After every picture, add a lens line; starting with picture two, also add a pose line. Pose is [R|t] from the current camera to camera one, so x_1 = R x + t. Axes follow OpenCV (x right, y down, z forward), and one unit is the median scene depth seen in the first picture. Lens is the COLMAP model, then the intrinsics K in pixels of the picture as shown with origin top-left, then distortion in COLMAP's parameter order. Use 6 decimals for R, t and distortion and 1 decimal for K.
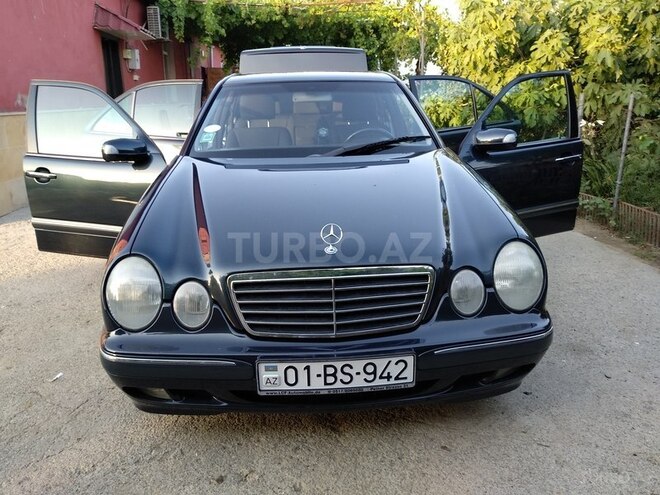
lens RADIAL K [[532.6, 0, 329.8], [0, 532.6, 245.8], [0, 0, 1]] dist [-0.016940, -0.018746]
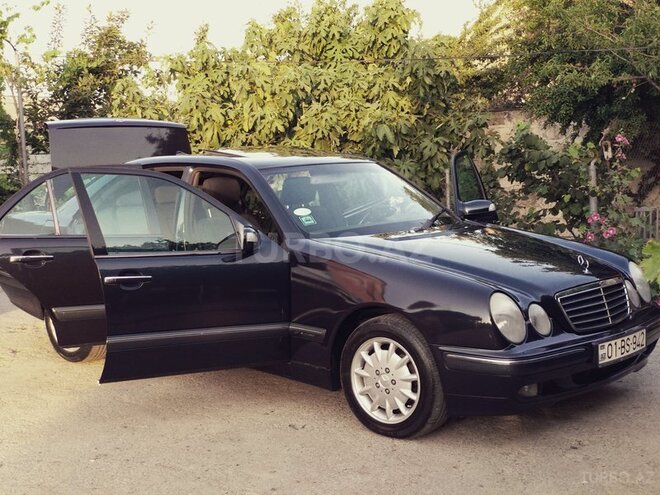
lens RADIAL K [[997.4, 0, 330.9], [0, 997.4, 248.5], [0, 0, 1]] dist [-0.021980, 0.000000]
pose [[0.731765, -0.072130, 0.677729, -2.503495], [0.211617, 0.969284, -0.125330, 0.148502], [-0.647872, 0.235131, 0.724552, -0.585659]]
